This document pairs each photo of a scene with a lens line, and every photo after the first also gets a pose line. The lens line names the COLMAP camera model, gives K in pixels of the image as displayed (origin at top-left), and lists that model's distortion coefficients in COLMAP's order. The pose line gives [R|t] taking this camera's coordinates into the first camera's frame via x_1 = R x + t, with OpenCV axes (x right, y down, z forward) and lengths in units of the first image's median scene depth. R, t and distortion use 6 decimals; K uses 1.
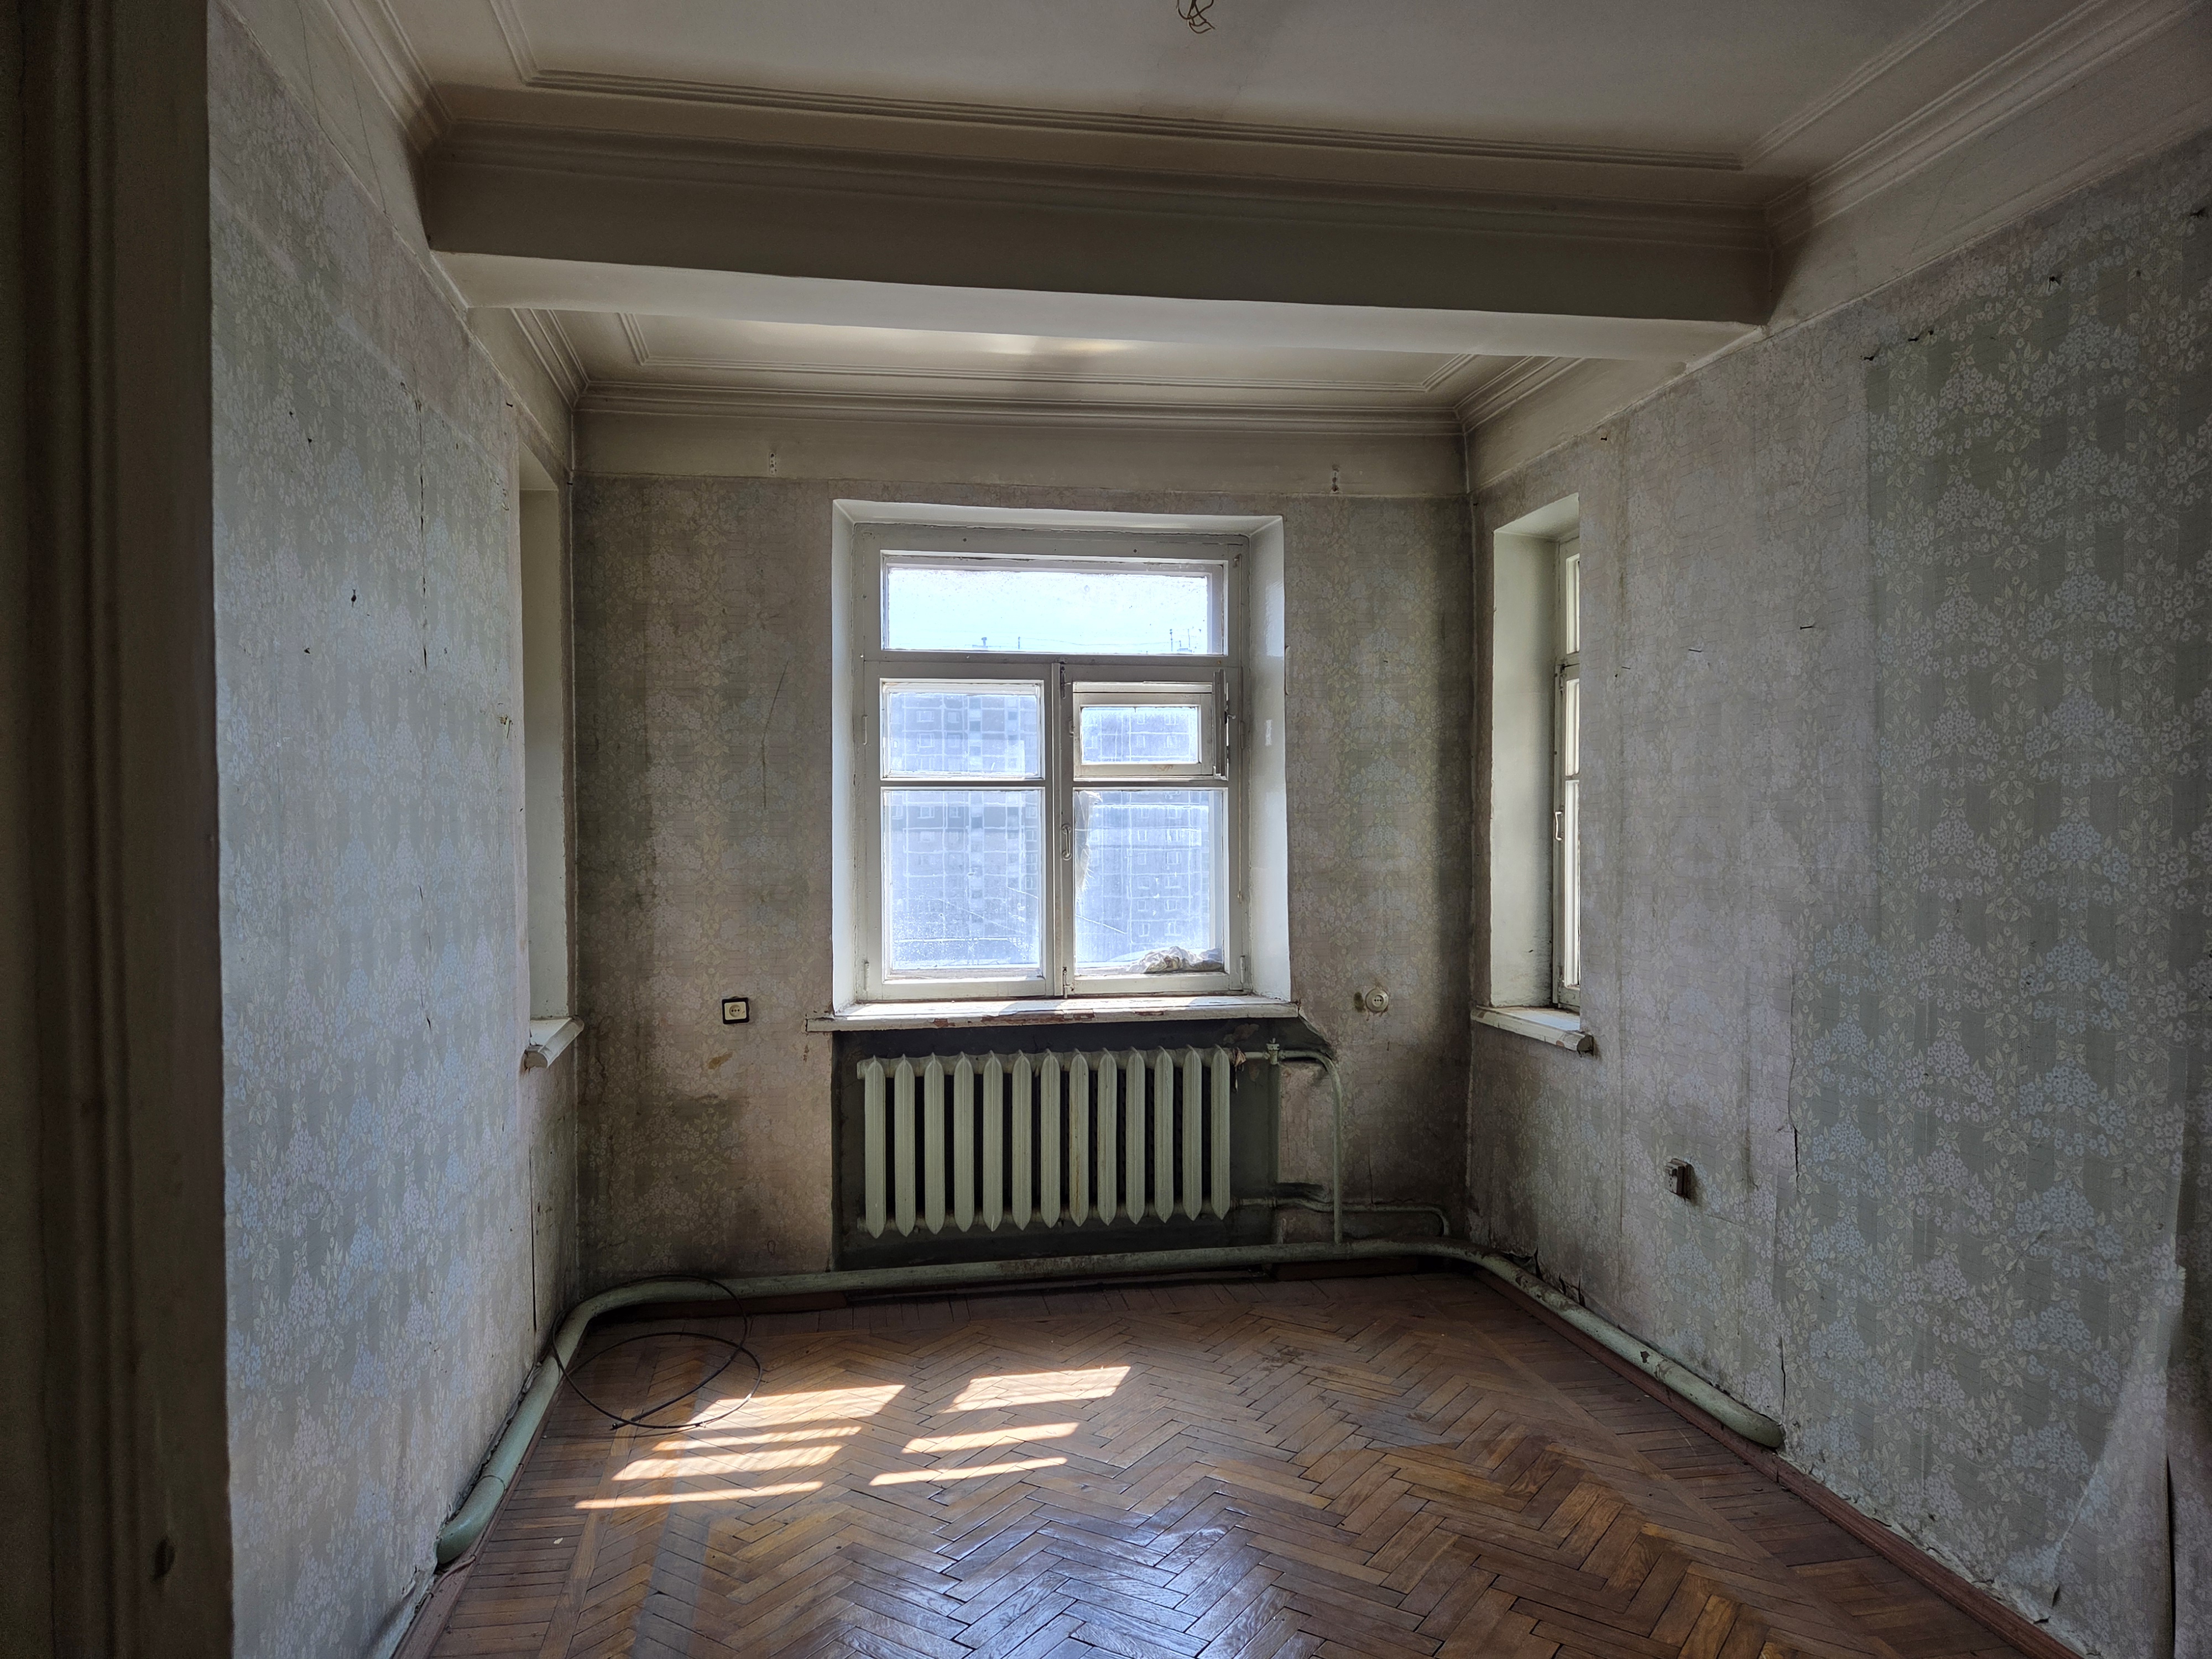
lens RADIAL K [[1494.5, 0, 1108.9], [0, 1494.5, 835.7], [0, 0, 1]] dist [0.005735, 0.000190]
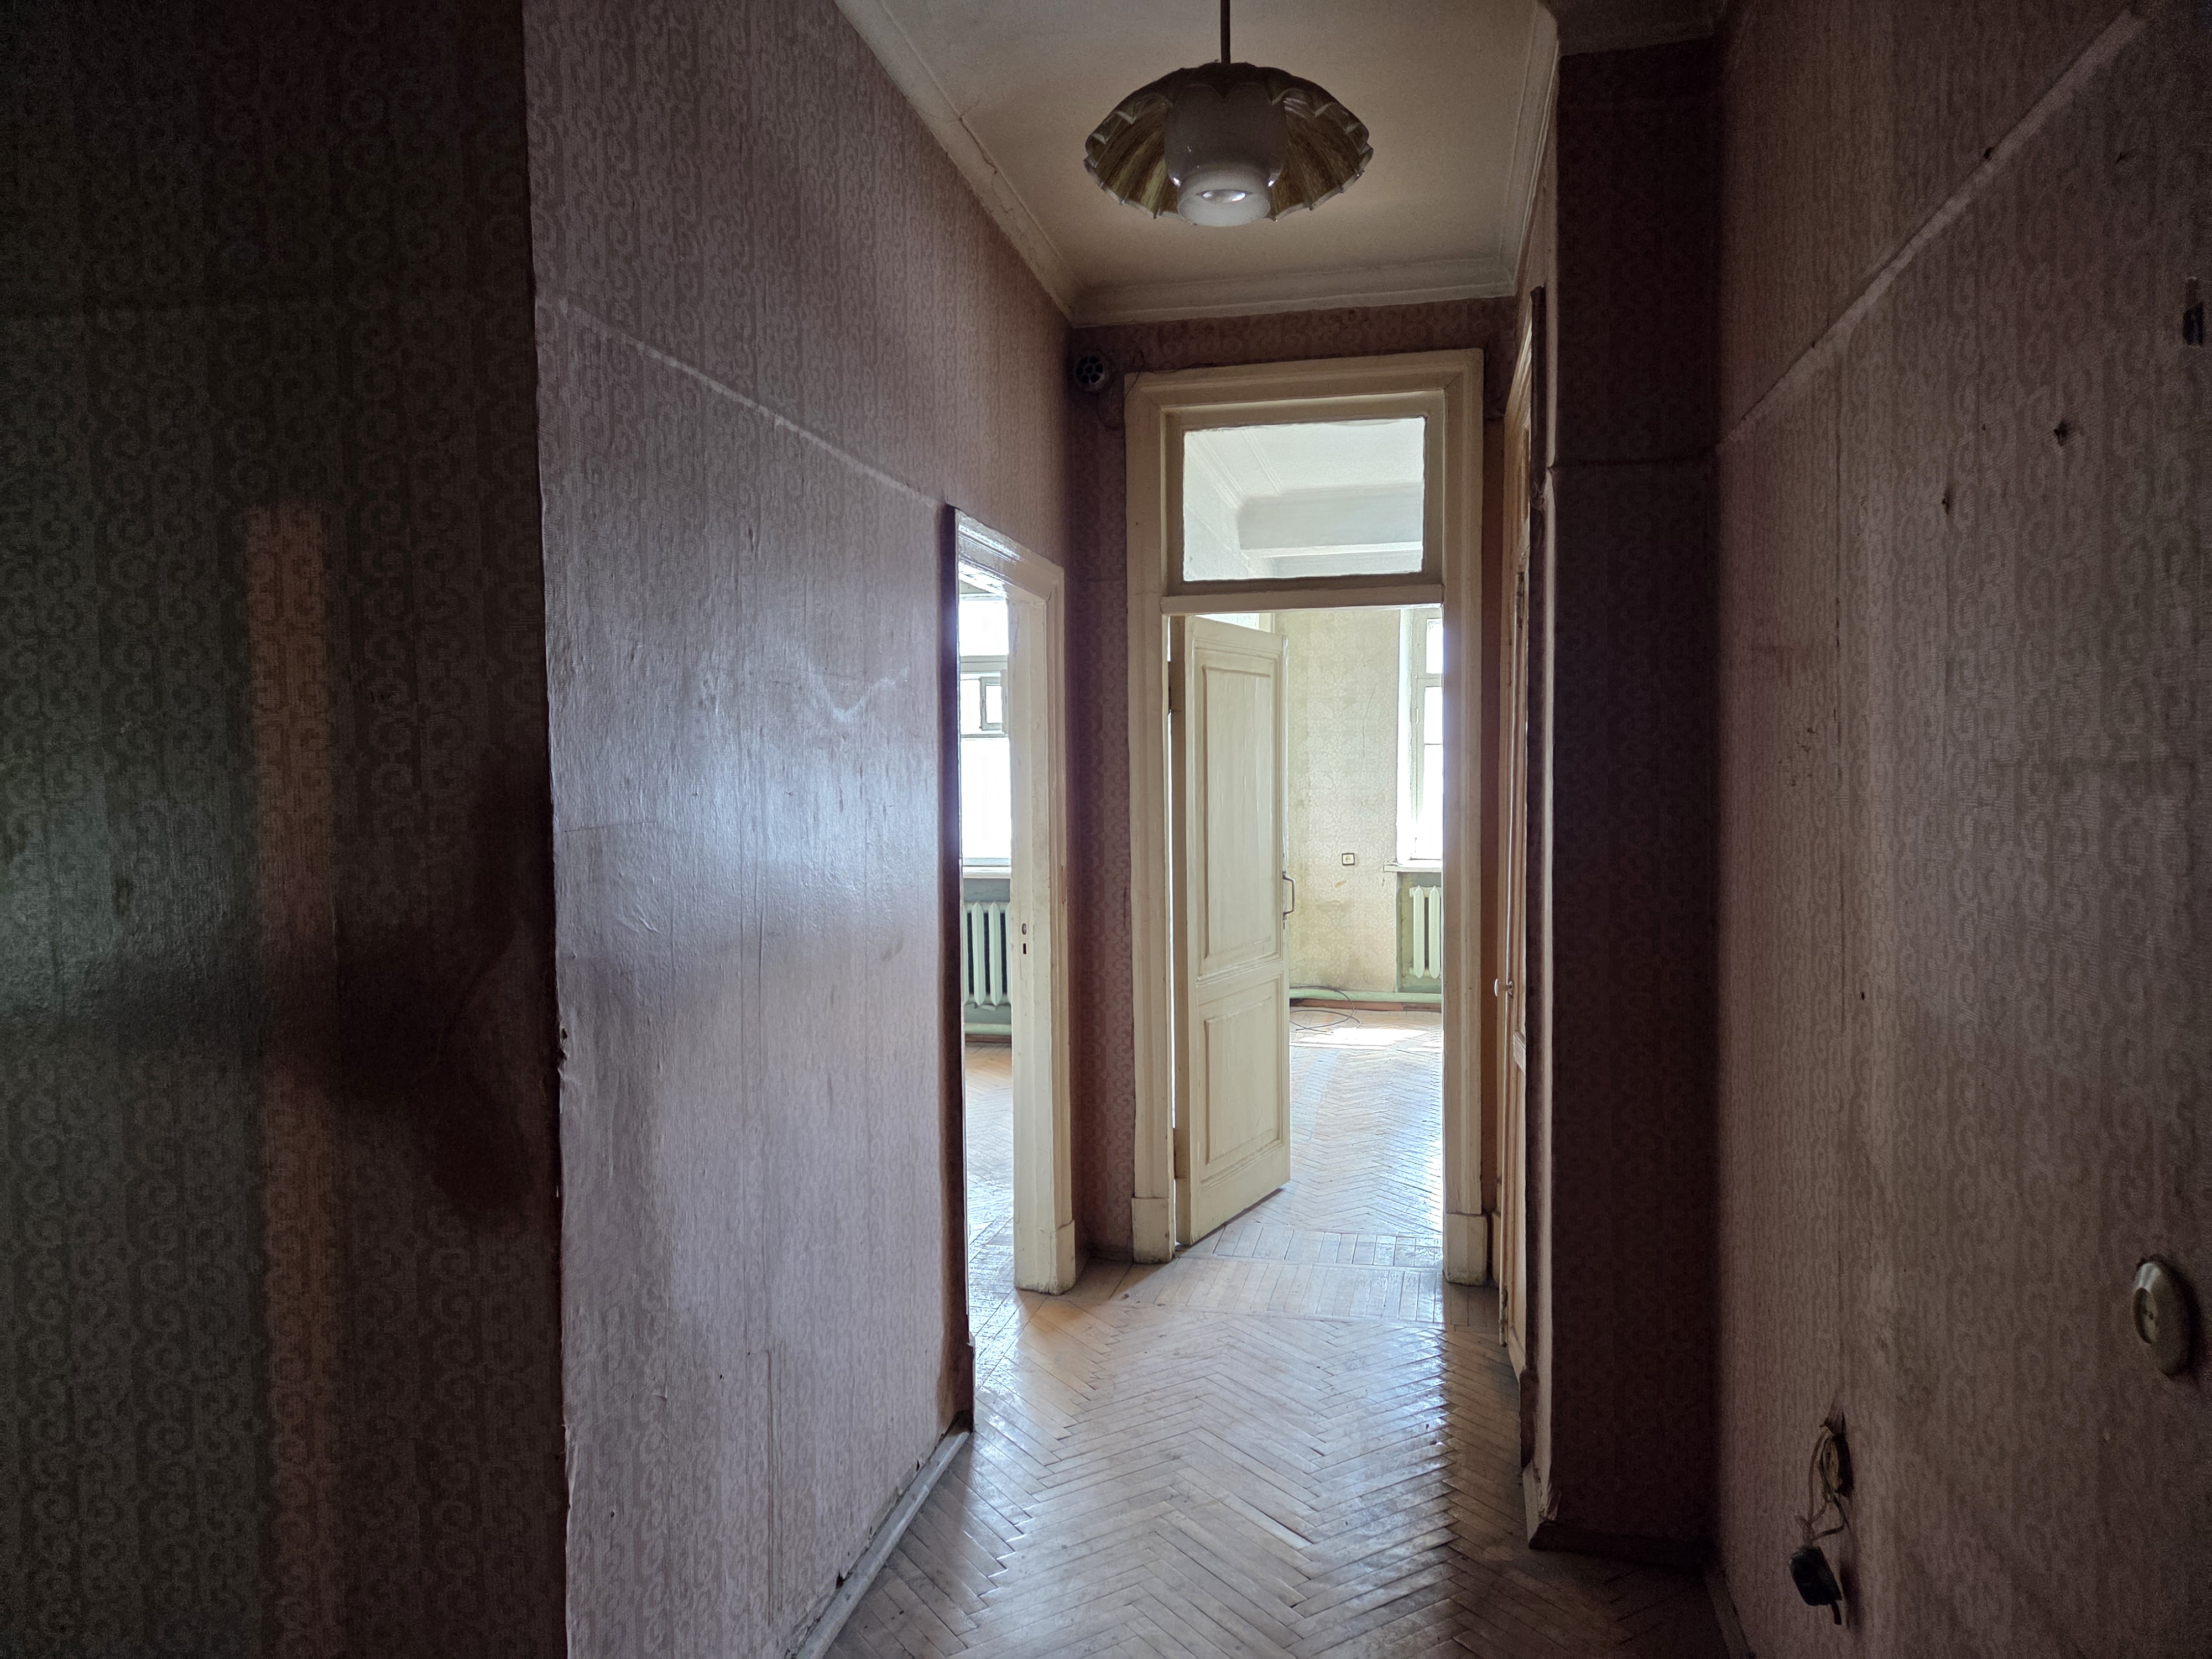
lens RADIAL K [[1494.5, 0, 1107.5], [0, 1494.5, 828.7], [0, 0, 1]] dist [0.005735, 0.000190]
pose [[0.922807, 0.016739, -0.384900, 0.220442], [-0.001626, 0.999216, 0.039556, -0.002587], [0.385260, -0.035877, 0.922110, -0.961472]]
